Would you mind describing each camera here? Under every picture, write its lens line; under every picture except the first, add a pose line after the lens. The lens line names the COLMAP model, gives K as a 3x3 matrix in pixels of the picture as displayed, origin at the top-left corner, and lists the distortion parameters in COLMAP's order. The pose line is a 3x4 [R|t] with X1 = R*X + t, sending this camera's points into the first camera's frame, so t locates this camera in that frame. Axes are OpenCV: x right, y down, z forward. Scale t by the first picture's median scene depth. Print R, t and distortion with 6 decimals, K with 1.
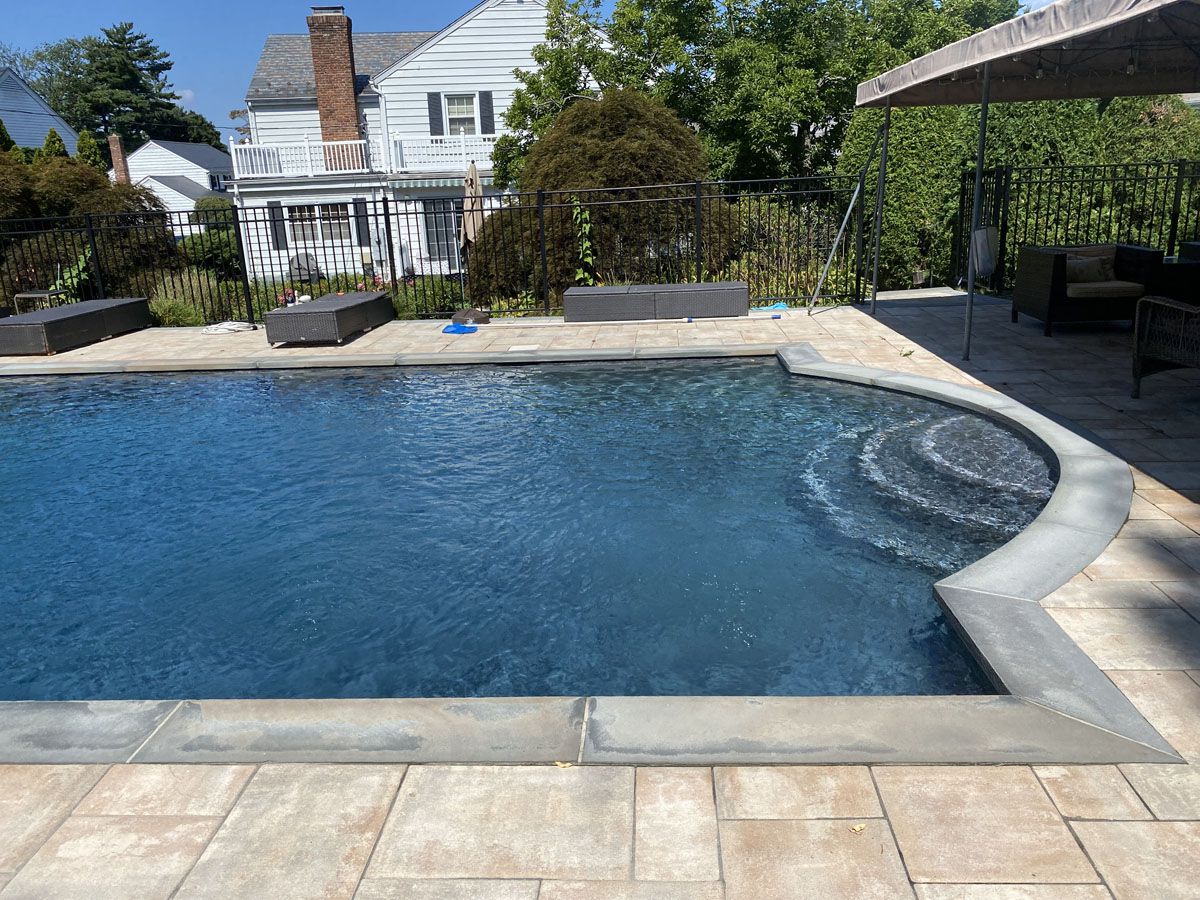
lens RADIAL K [[920.9, 0, 600.3], [0, 920.9, 445.0], [0, 0, 1]] dist [0.003199, 0.004040]
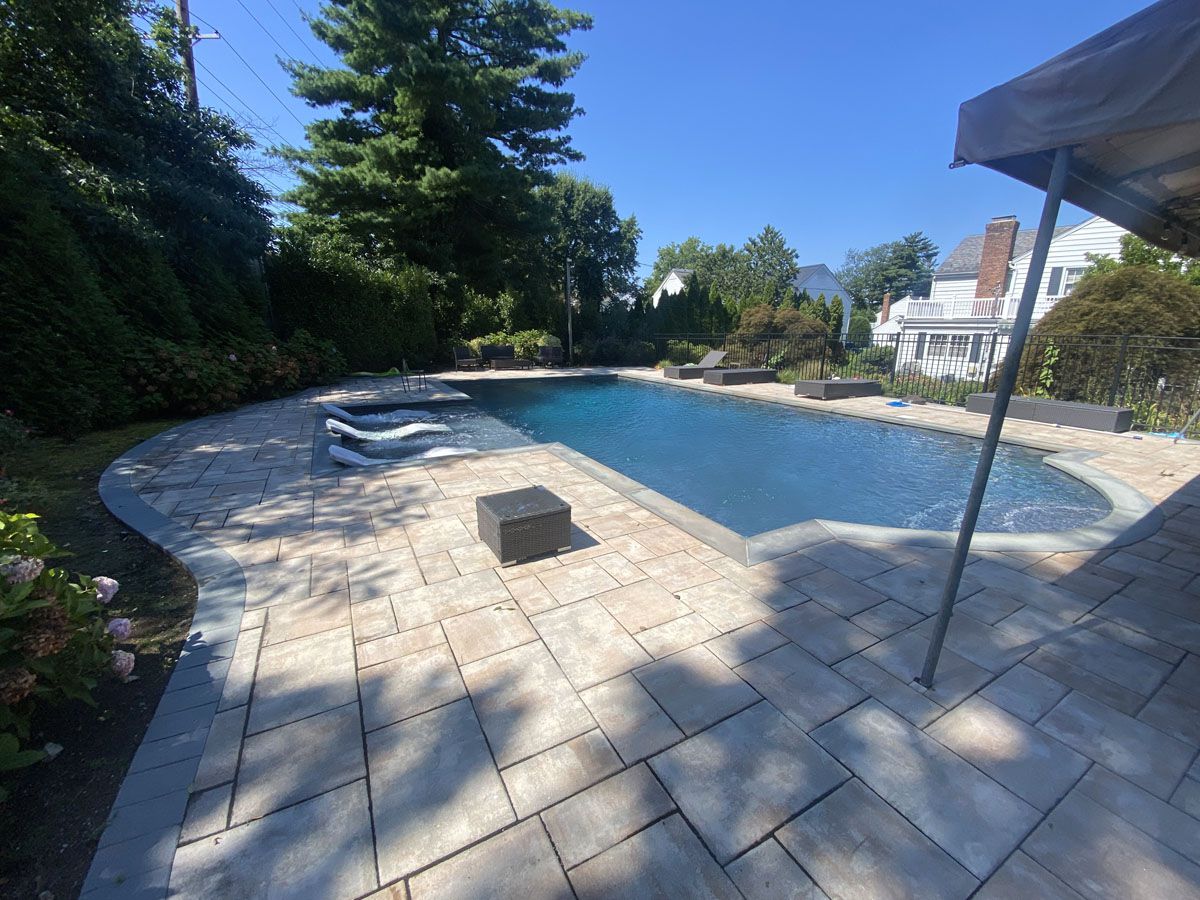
lens RADIAL K [[474.0, 0, 598.1], [0, 474.0, 472.4], [0, 0, 1]] dist [-0.014494, -0.000547]
pose [[0.524532, 0.290893, -0.800155, 0.427365], [-0.257430, 0.950019, 0.176621, -0.009341], [0.811539, 0.113340, 0.573200, -0.037496]]
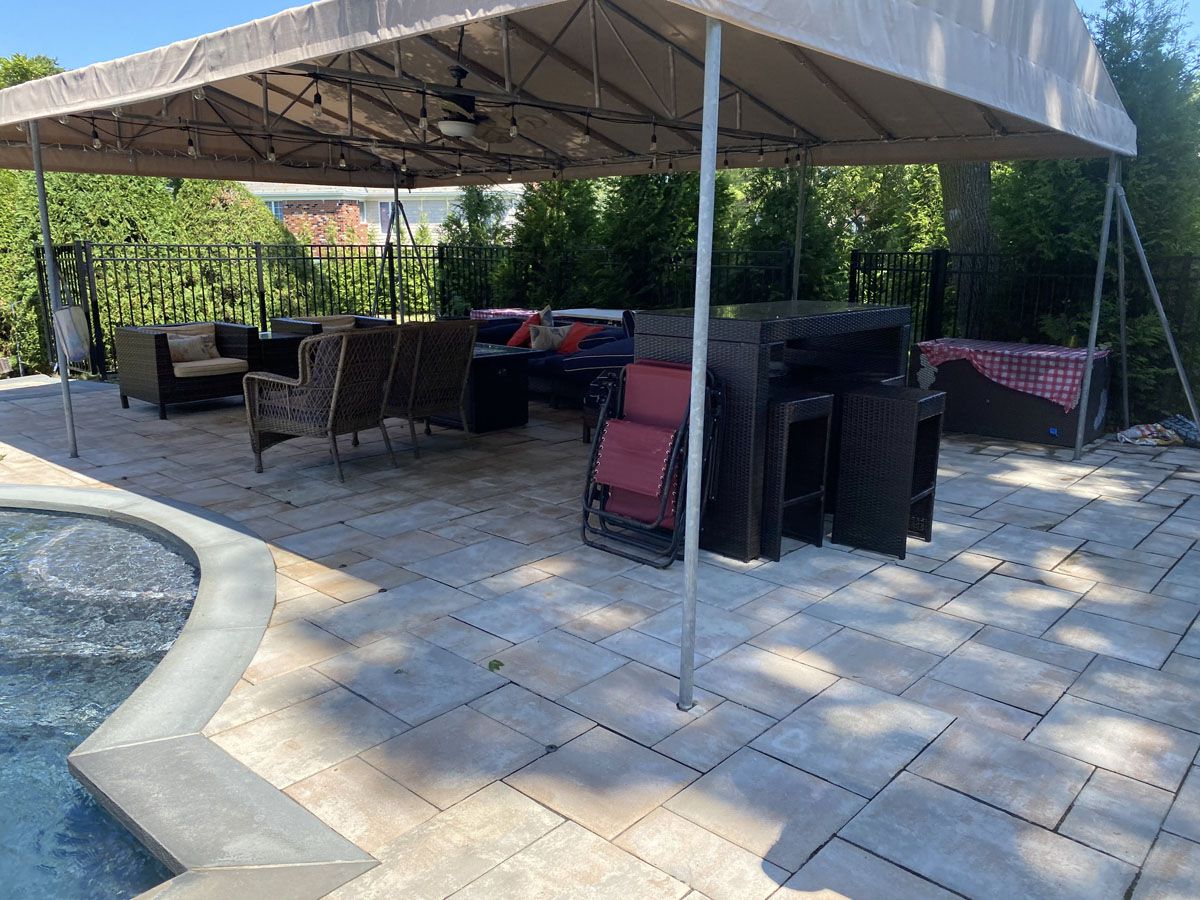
lens RADIAL K [[920.9, 0, 600.3], [0, 920.9, 445.0], [0, 0, 1]] dist [0.003199, 0.004040]
pose [[0.629274, -0.128442, 0.766496, 0.033812], [0.191496, 0.981467, 0.007252, -0.011562], [-0.753222, 0.142217, 0.642208, 0.050964]]
